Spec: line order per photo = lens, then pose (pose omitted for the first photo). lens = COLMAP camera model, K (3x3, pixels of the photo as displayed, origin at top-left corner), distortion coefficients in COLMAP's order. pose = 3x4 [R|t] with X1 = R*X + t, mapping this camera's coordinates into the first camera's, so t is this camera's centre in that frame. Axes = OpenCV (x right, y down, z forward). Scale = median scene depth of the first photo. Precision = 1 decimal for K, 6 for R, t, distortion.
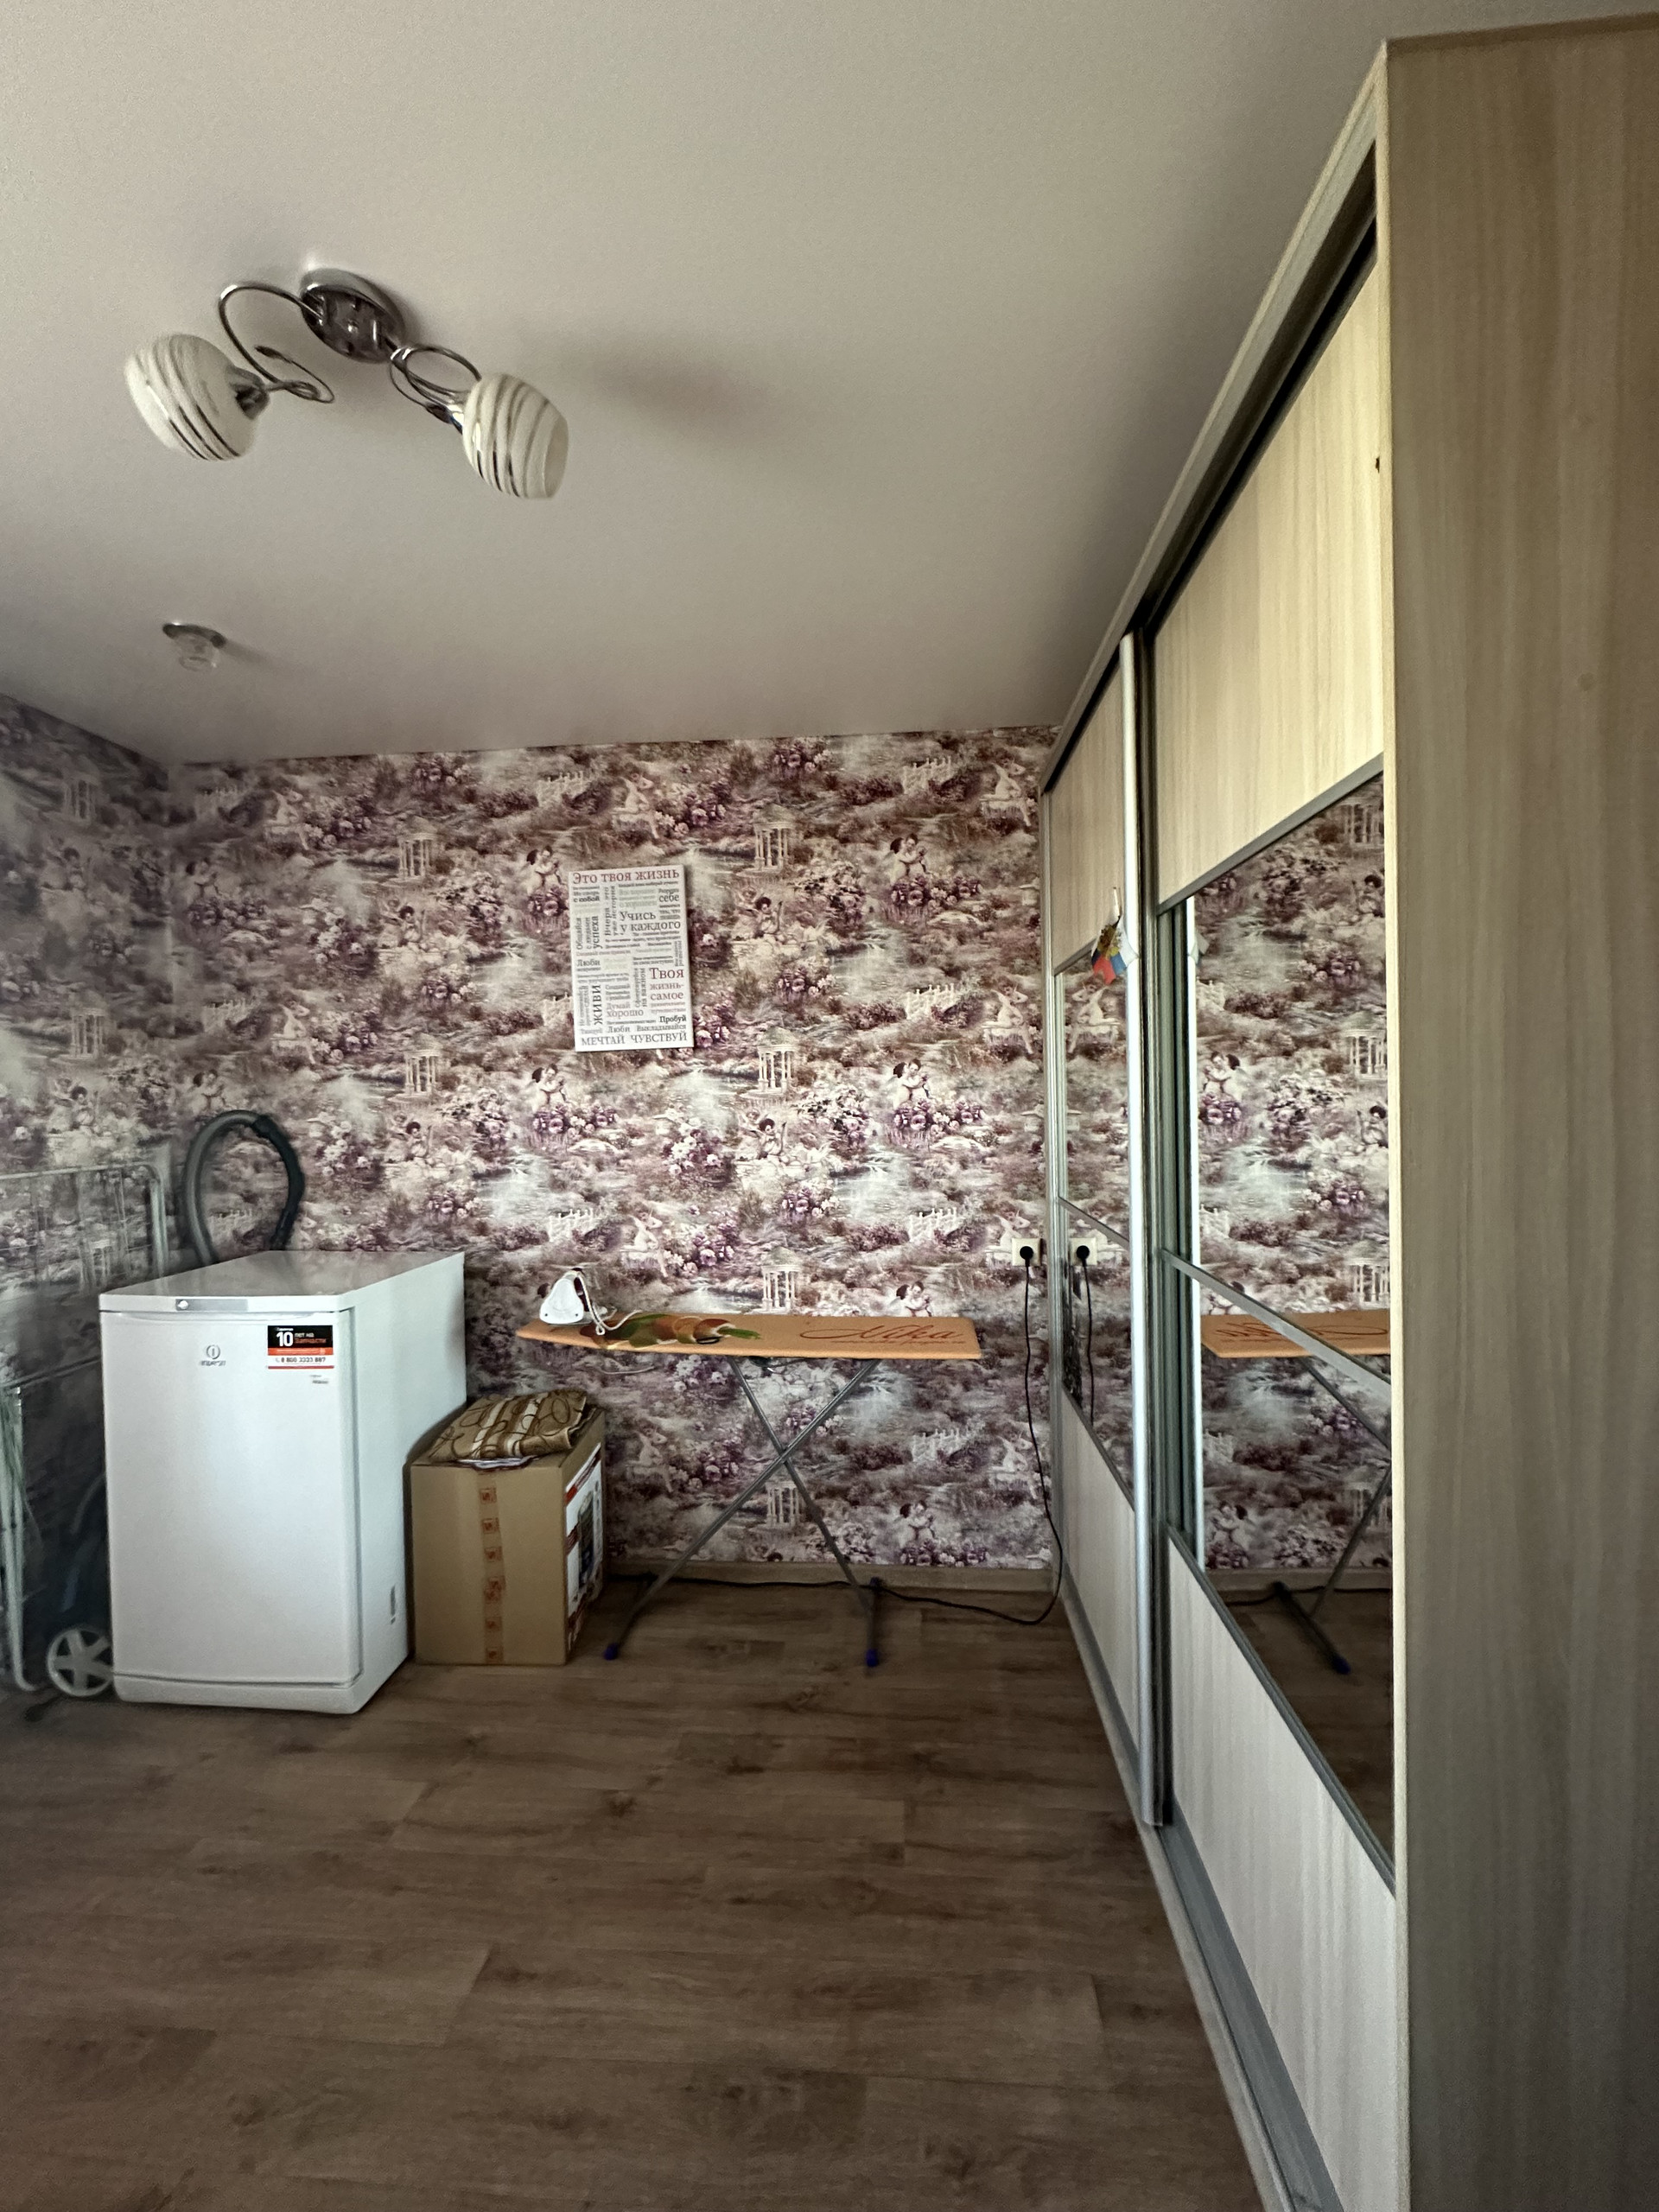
lens RADIAL K [[885.3, 0, 830.2], [0, 885.3, 1105.6], [0, 0, 1]] dist [-0.004265, 0.002209]
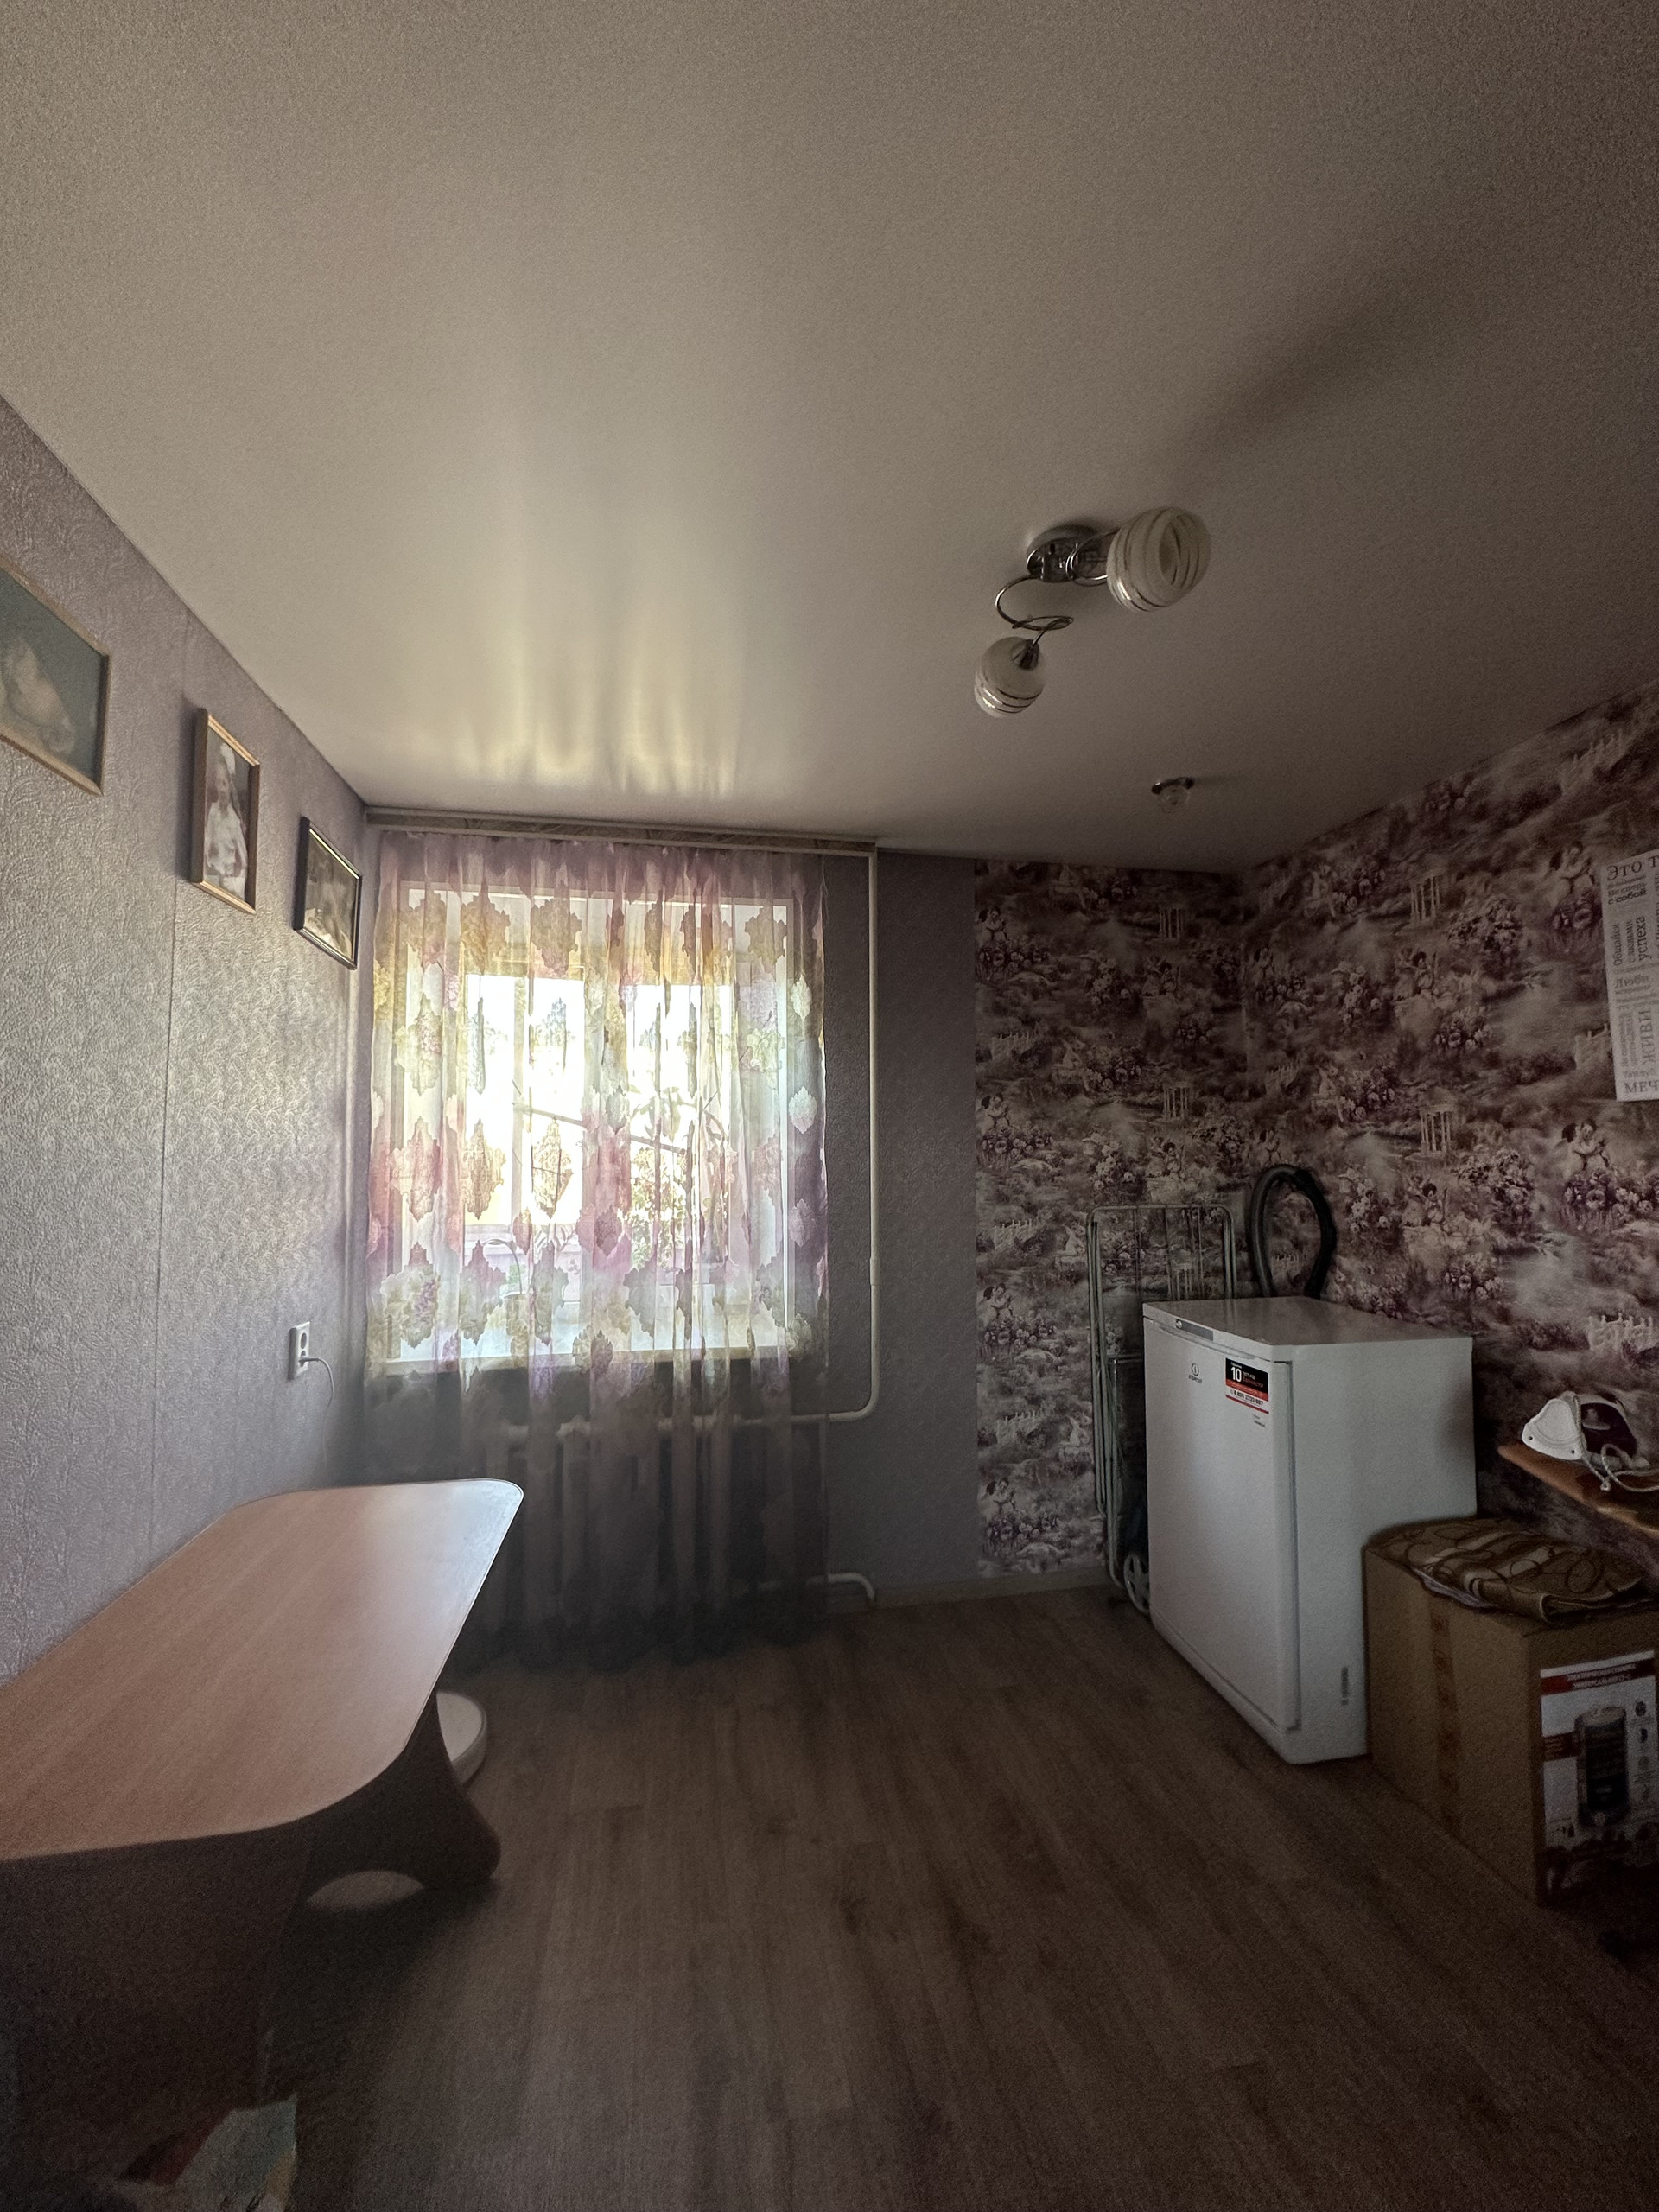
lens RADIAL K [[885.3, 0, 834.7], [0, 885.3, 1104.3], [0, 0, 1]] dist [-0.004265, 0.002209]
pose [[0.257463, -0.030037, -0.965821, 0.261906], [-0.014263, 0.999290, -0.034880, -0.023033], [0.966183, 0.022756, 0.256852, 0.167826]]
